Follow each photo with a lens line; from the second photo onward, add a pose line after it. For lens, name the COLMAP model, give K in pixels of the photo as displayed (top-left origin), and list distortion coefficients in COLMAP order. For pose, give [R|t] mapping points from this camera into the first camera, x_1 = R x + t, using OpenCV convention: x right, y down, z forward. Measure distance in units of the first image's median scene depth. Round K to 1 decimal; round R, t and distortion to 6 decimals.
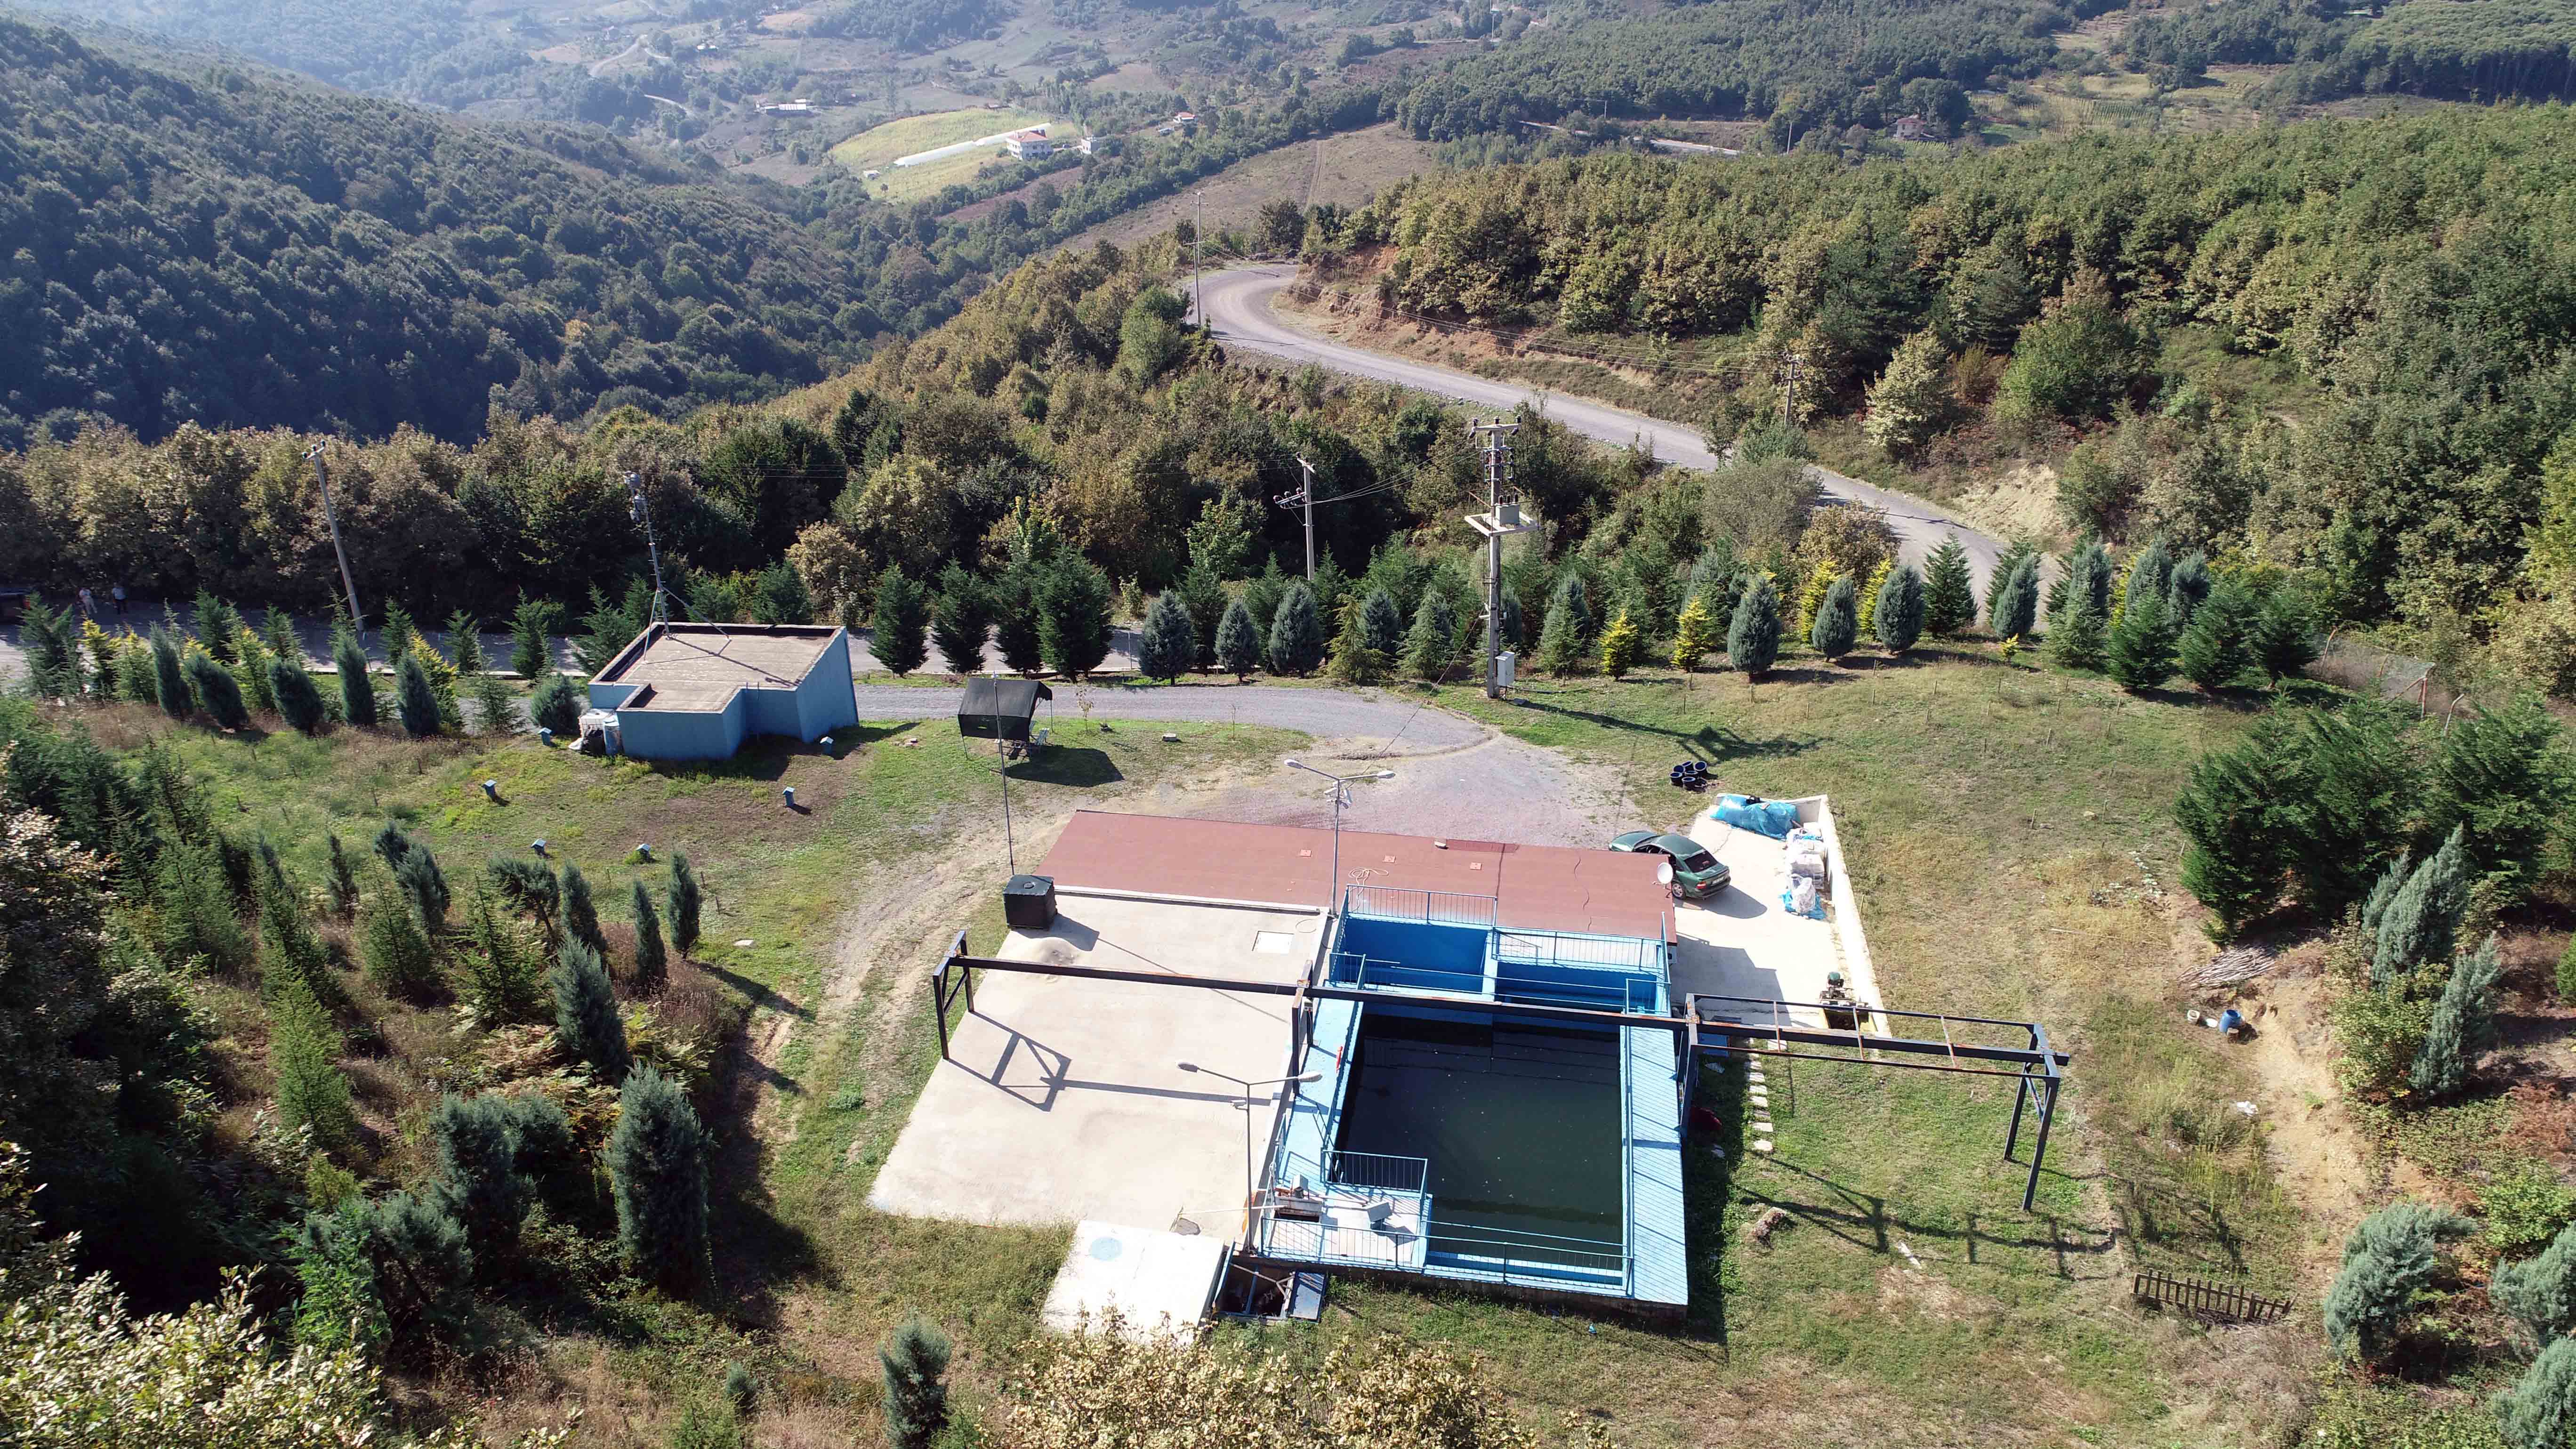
lens RADIAL K [[1720.9, 0, 1290.0], [0, 1720.9, 720.3], [0, 0, 1]] dist [-0.004072, 0.003675]
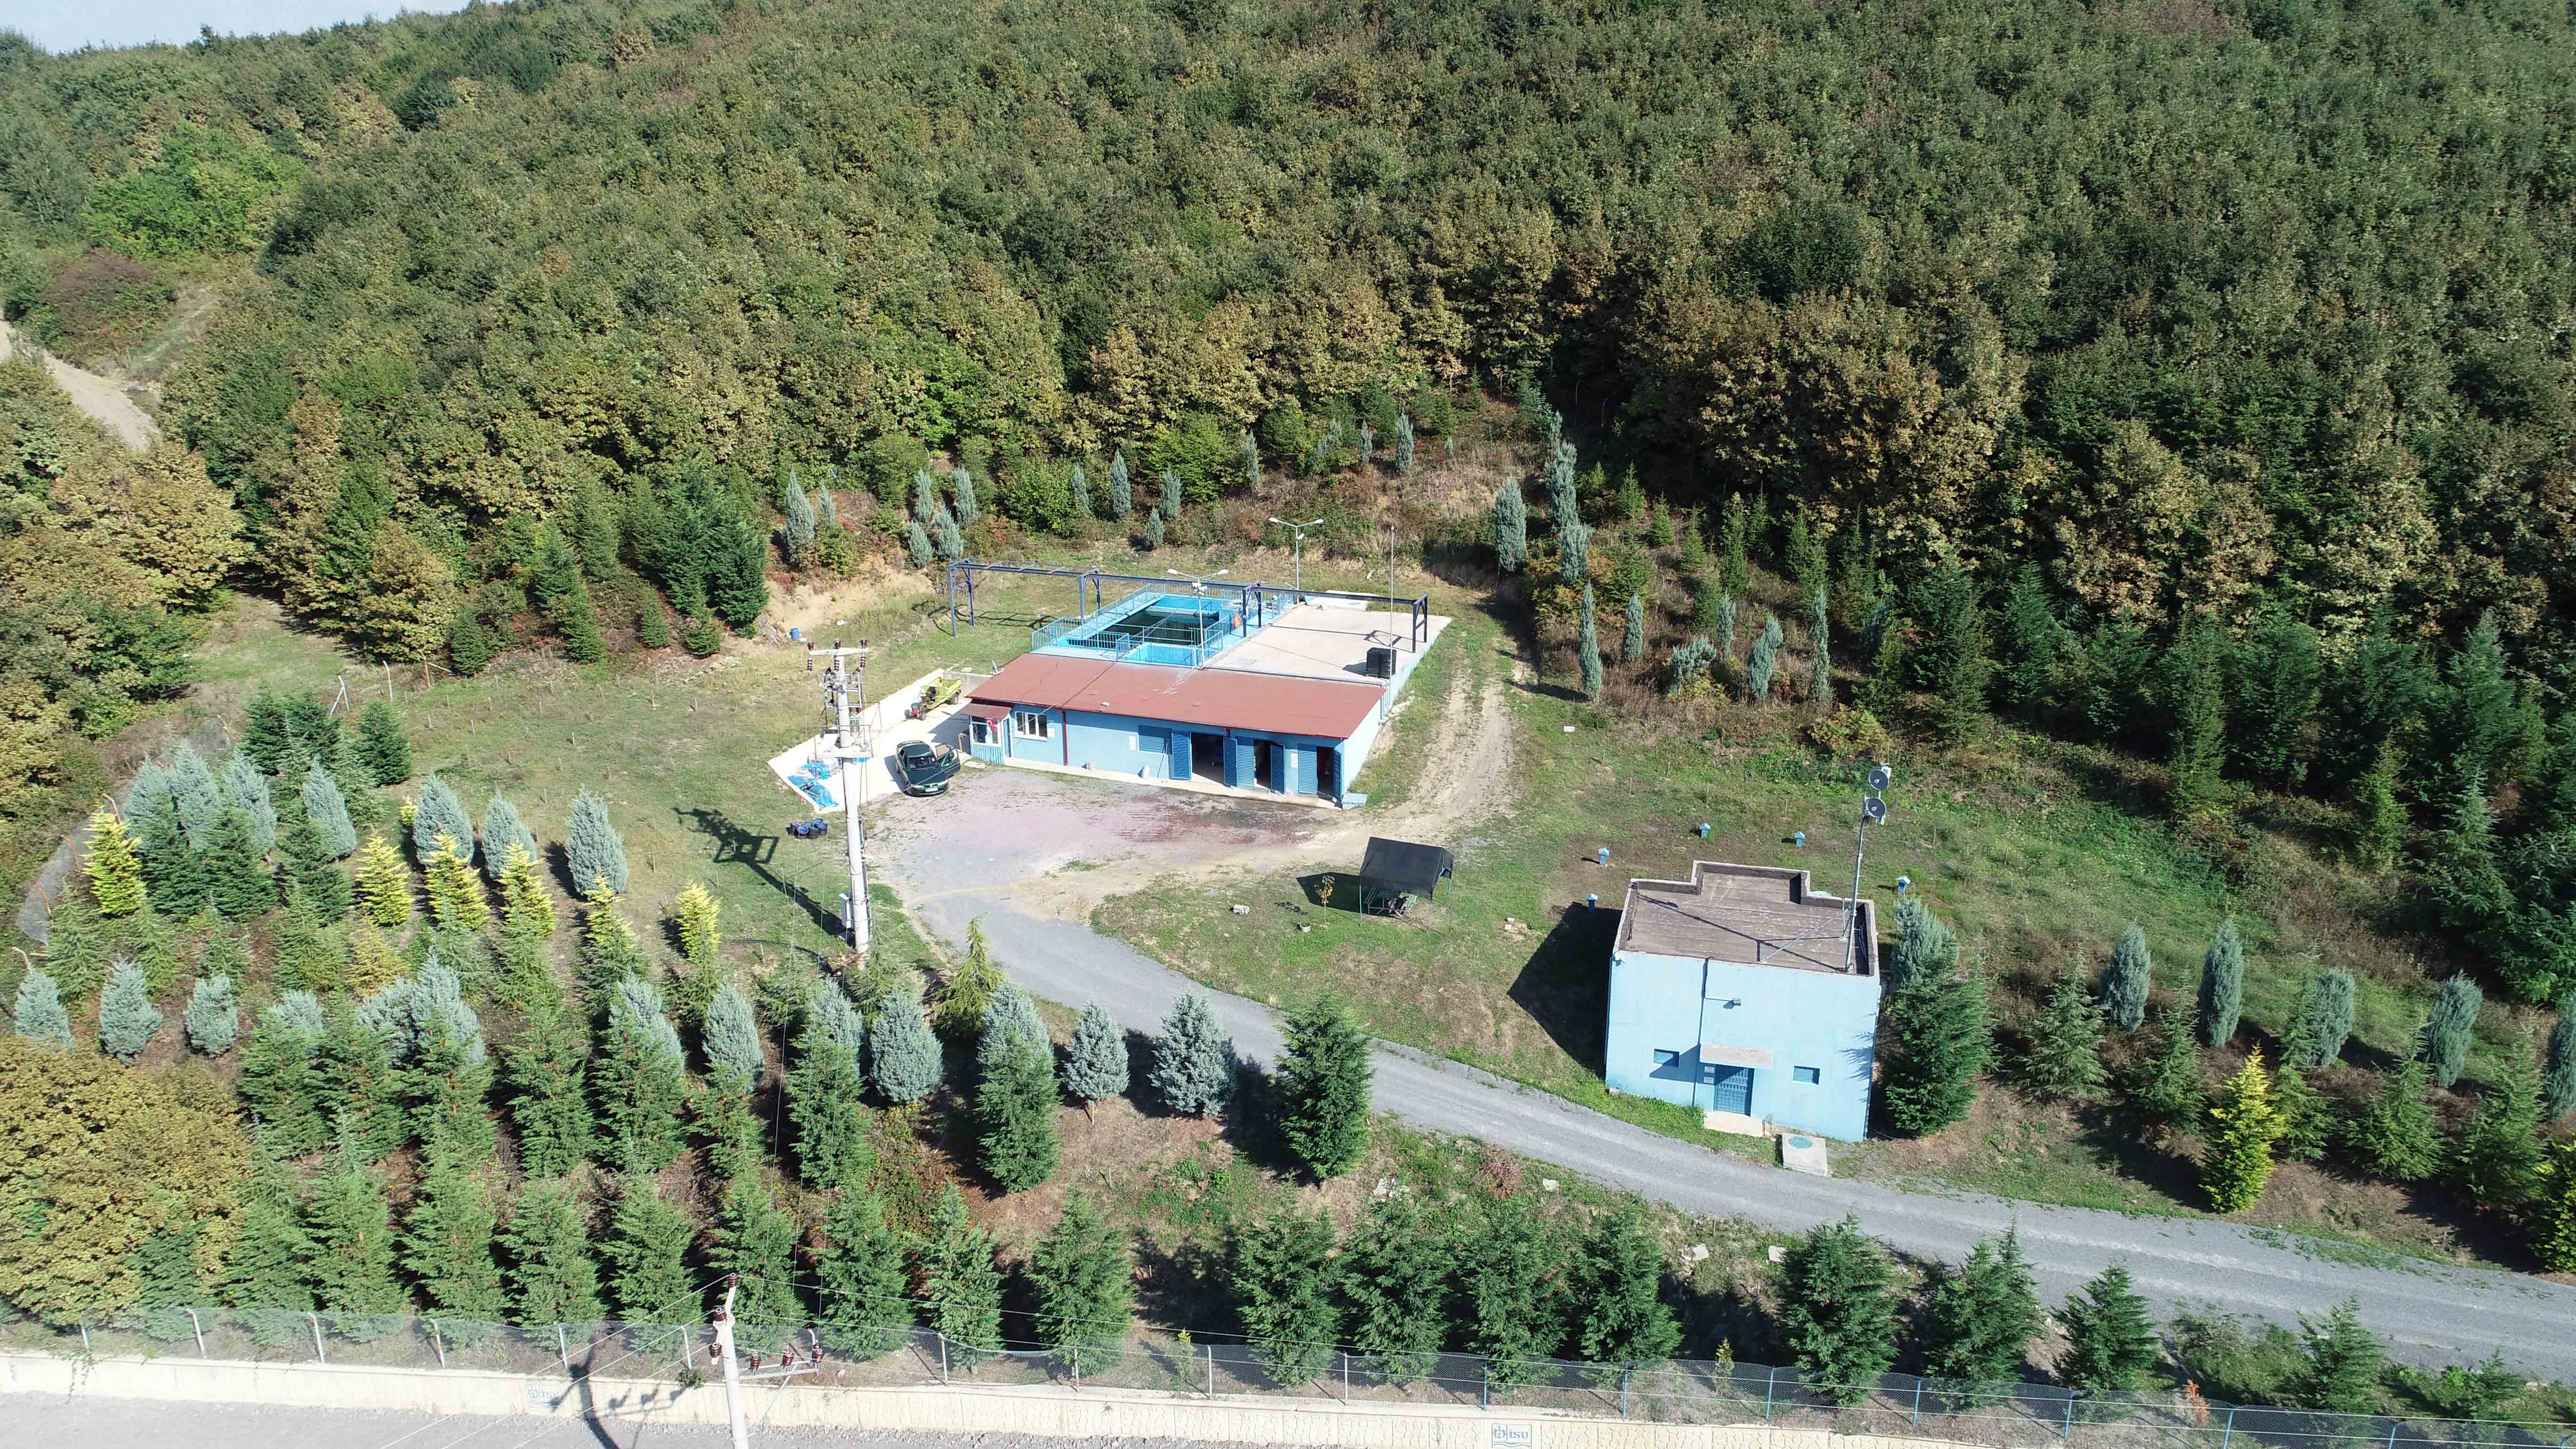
lens RADIAL K [[1720.9, 0, 1286.1], [0, 1720.9, 722.1], [0, 0, 1]] dist [-0.004072, 0.003675]
pose [[-0.980679, -0.045261, 0.190314, -0.408150], [0.100977, 0.716116, 0.690639, -1.085578], [-0.167546, 0.696513, -0.697709, 2.379935]]
